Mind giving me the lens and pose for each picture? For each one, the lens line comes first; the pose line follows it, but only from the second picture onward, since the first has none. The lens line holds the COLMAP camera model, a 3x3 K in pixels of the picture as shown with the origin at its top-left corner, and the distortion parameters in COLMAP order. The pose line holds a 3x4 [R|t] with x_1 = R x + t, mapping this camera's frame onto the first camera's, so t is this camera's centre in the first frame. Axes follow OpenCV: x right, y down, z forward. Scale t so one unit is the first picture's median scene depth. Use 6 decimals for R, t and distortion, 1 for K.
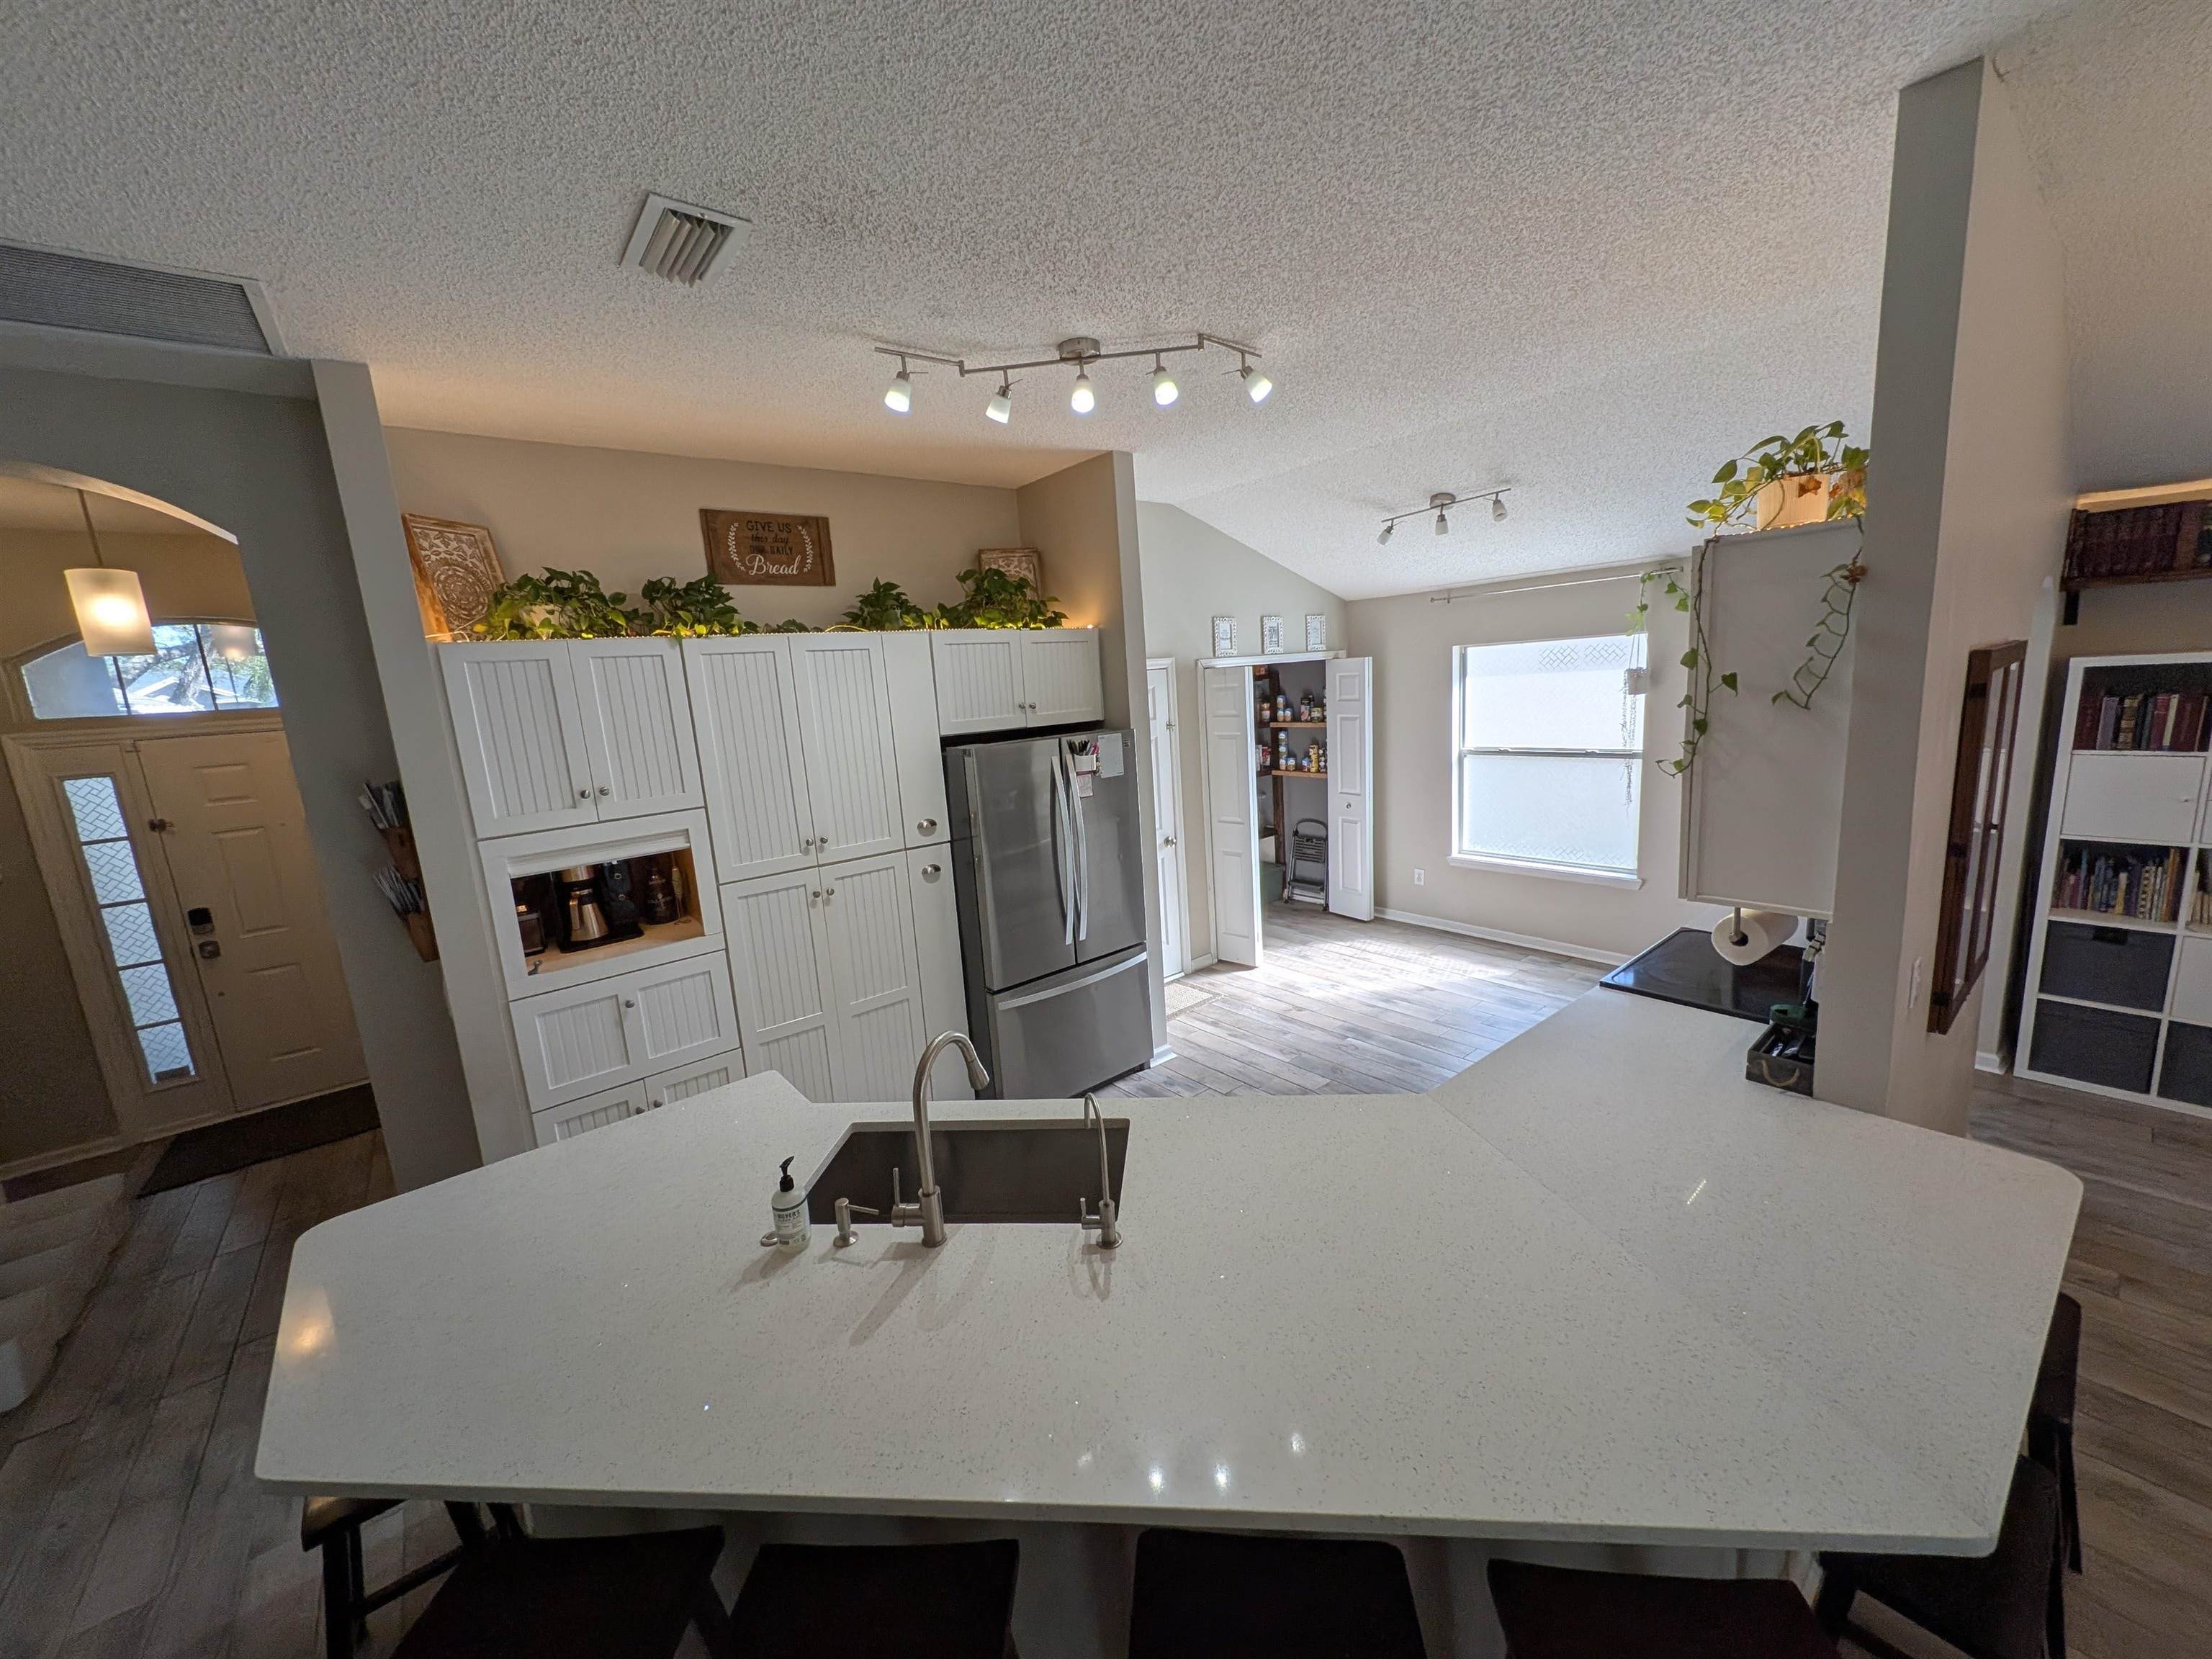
lens RADIAL K [[834.3, 0, 1112.2], [0, 834.3, 826.2], [0, 0, 1]] dist [0.005777, -0.000490]
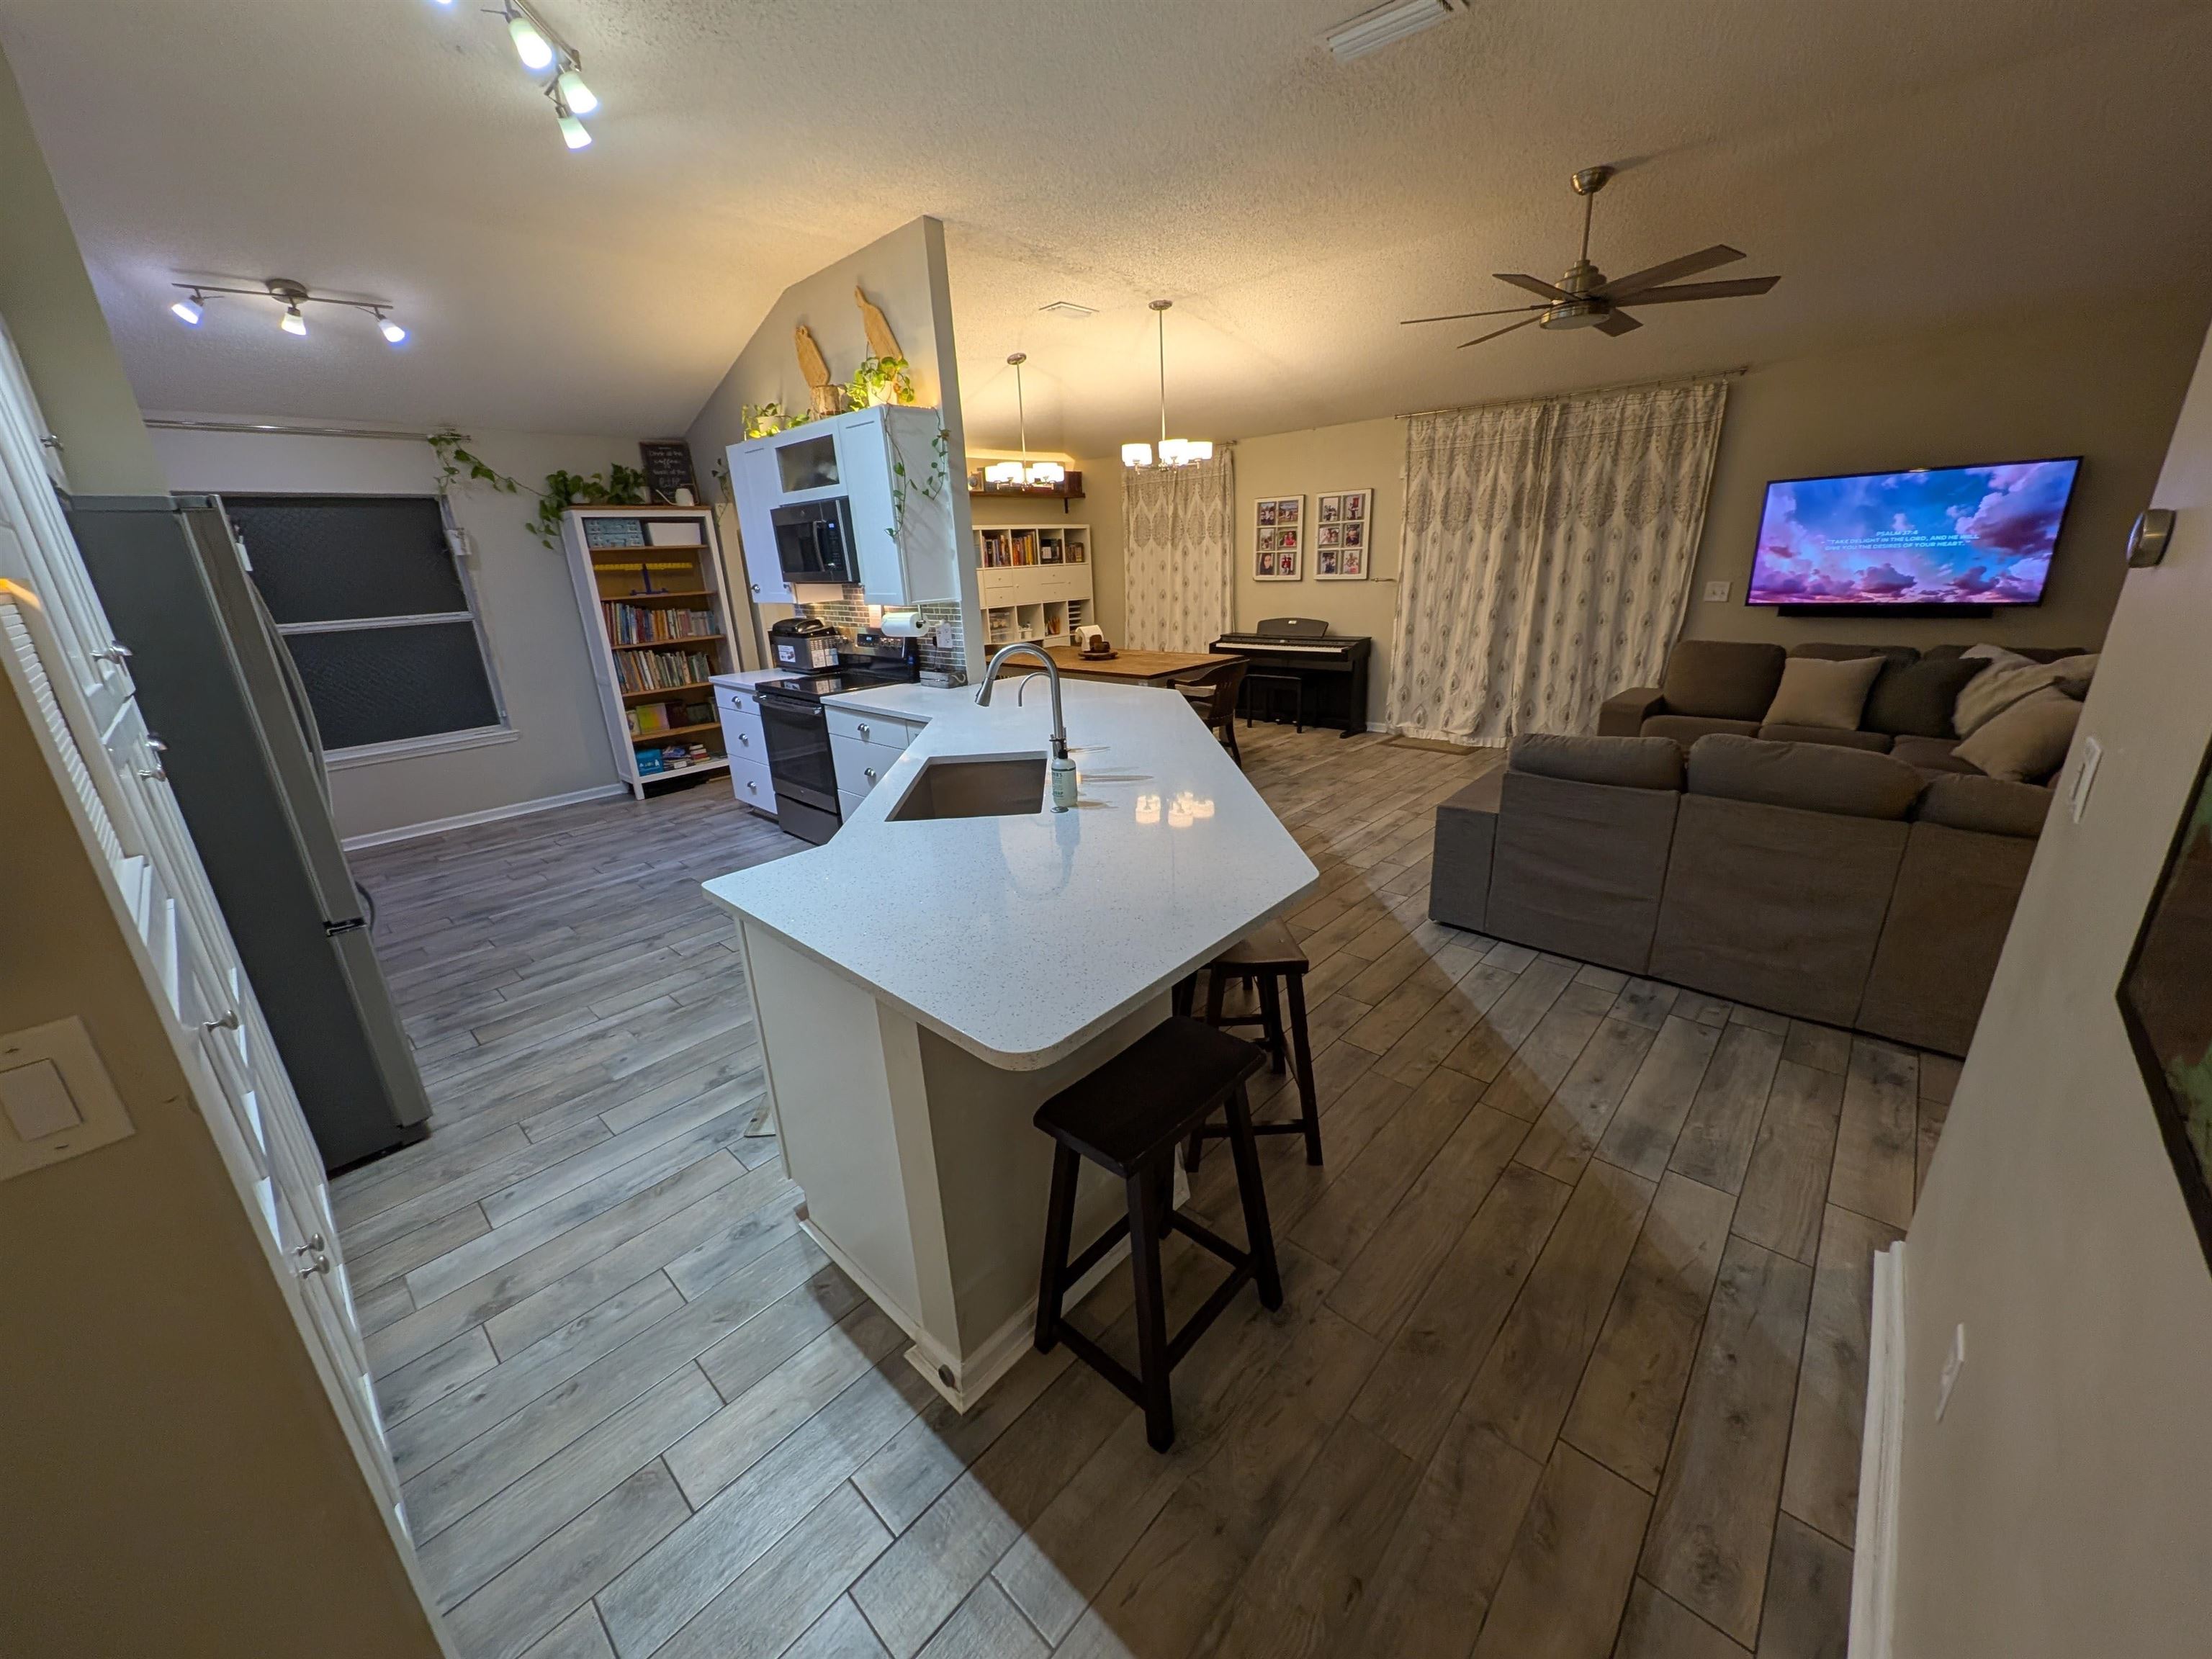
lens RADIAL K [[834.3, 0, 1107.7], [0, 834.3, 824.8], [0, 0, 1]] dist [0.005777, -0.000490]
pose [[-0.130854, -0.238664, 0.962246, -0.821618], [0.228195, 0.937279, 0.263504, 0.099995], [-0.964782, 0.254060, -0.068185, 0.513849]]
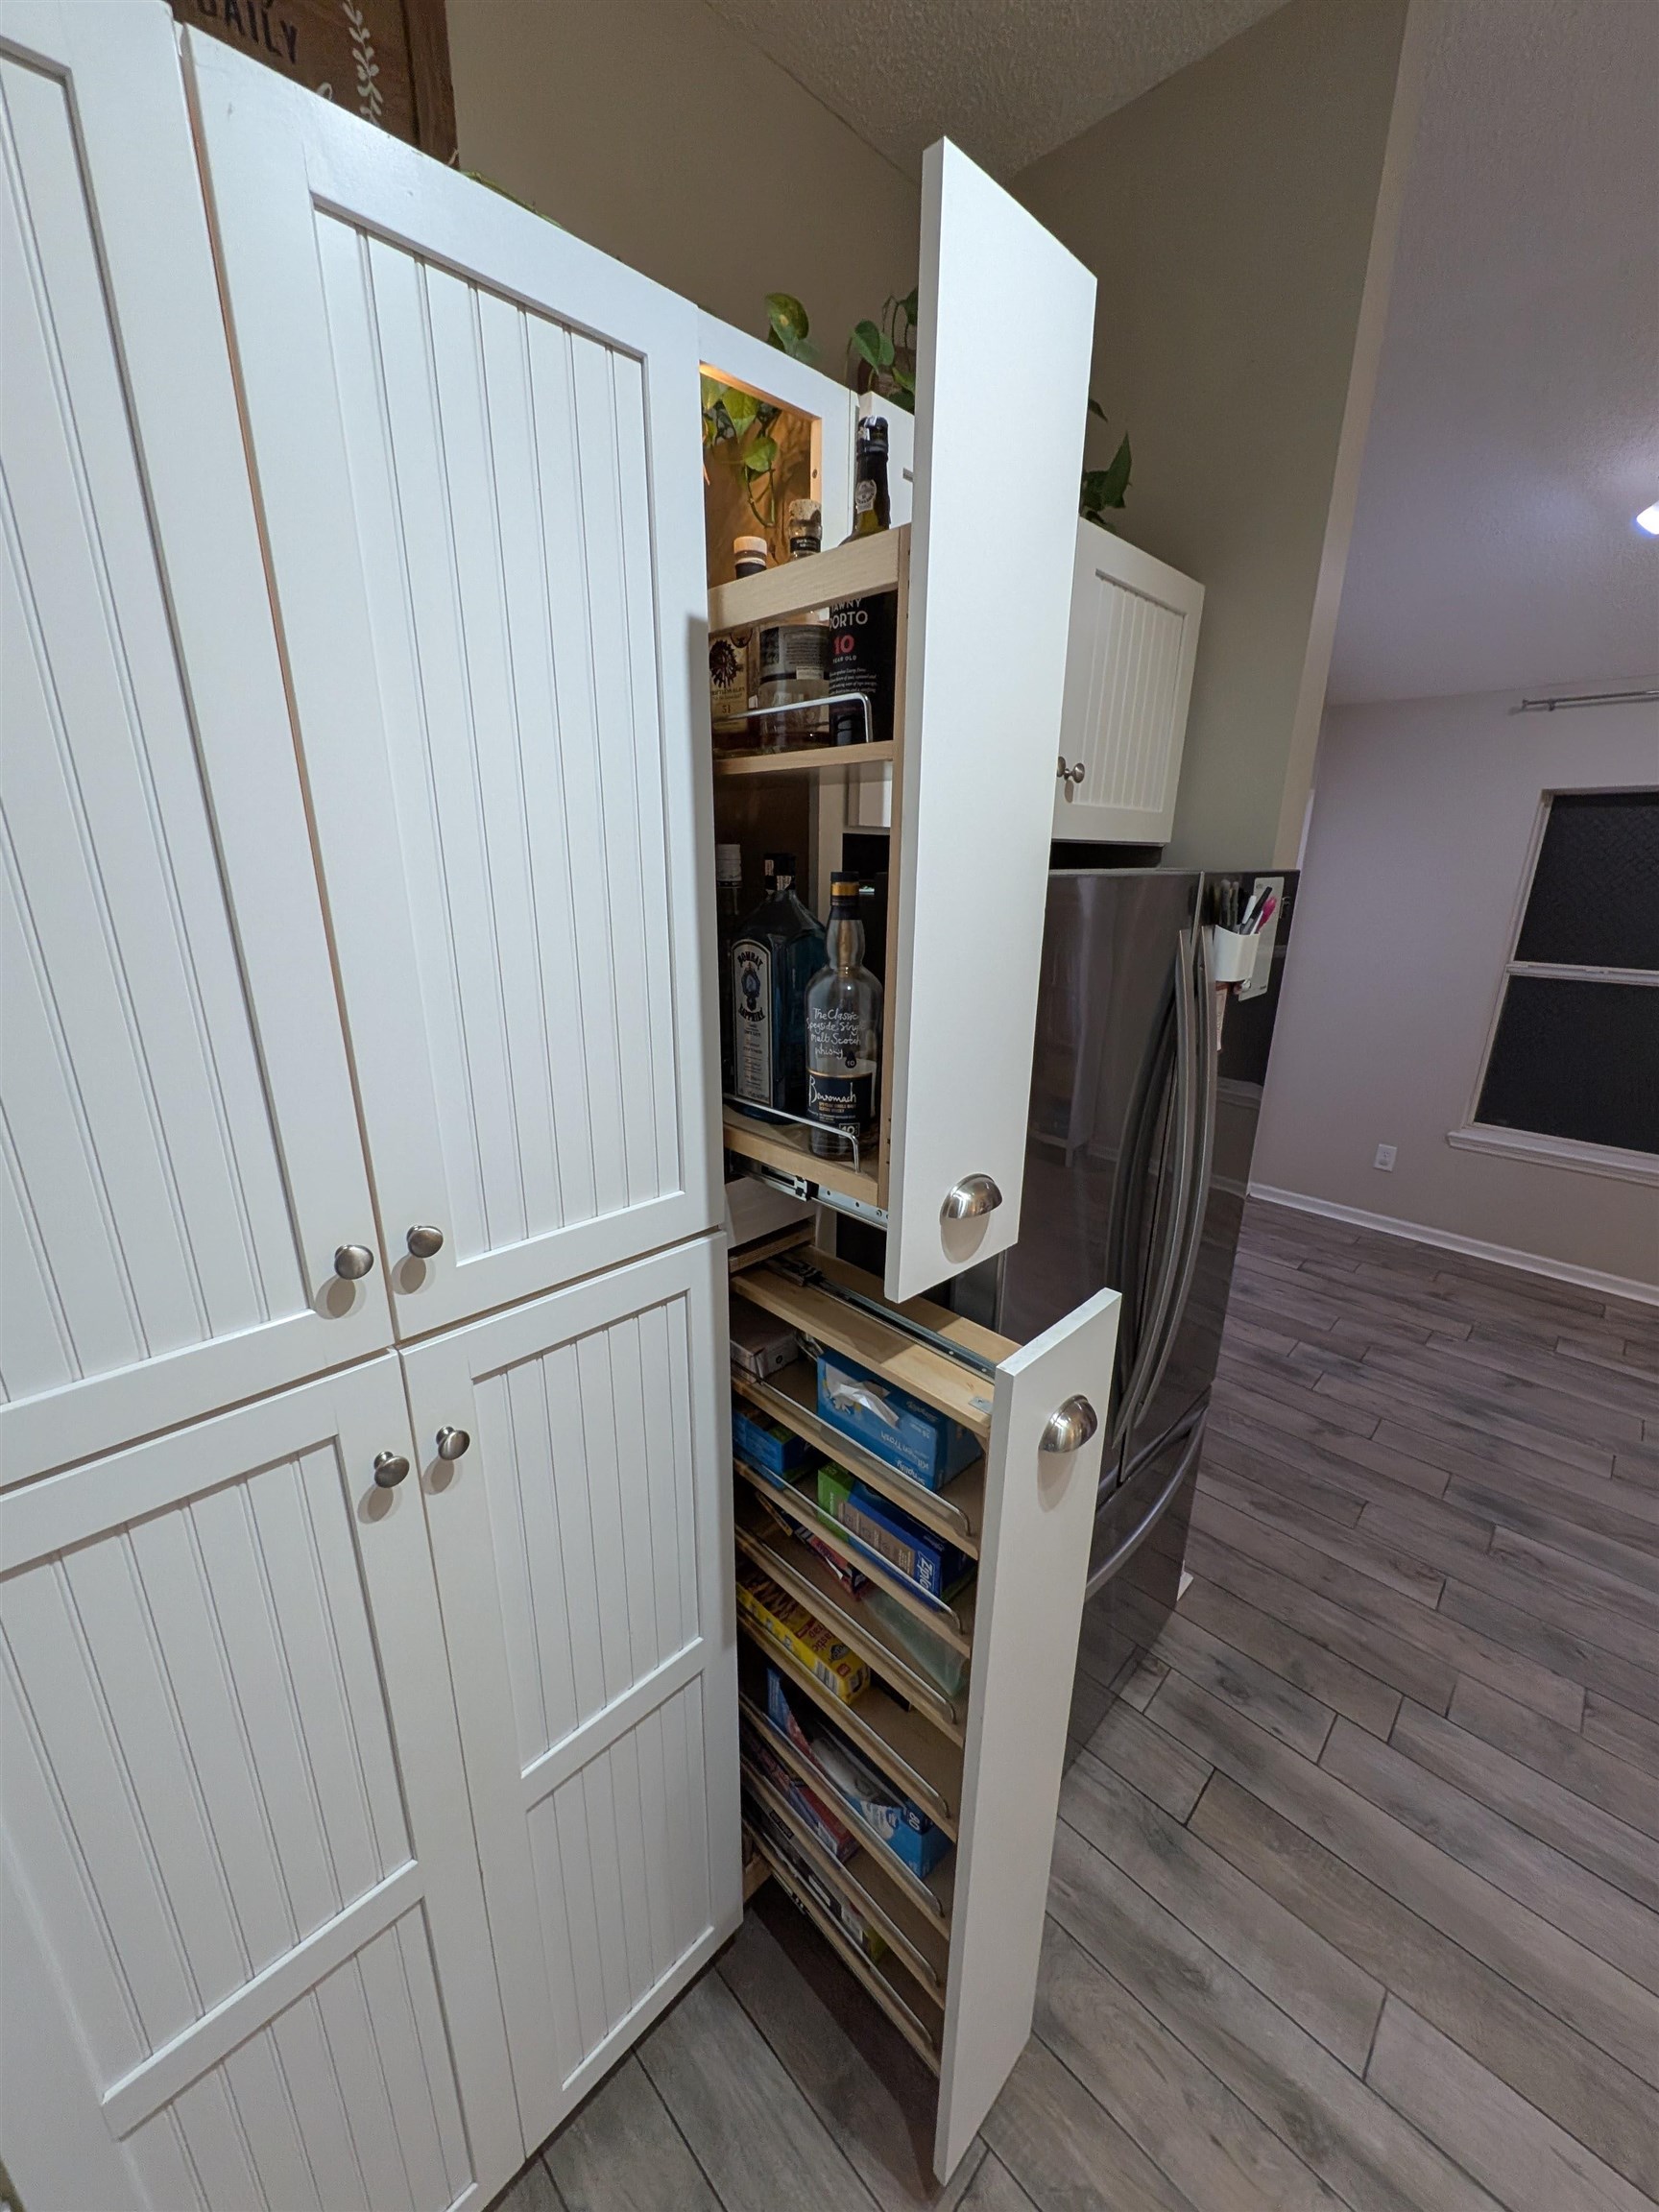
lens RADIAL K [[834.3, 0, 836.7], [0, 834.3, 1108.3], [0, 0, 1]] dist [0.005777, -0.000490]
pose [[0.990967, 0.044892, 0.126367, -0.253877], [-0.059573, 0.991588, 0.114907, -0.047690], [-0.120146, -0.121397, 0.985306, 0.735107]]
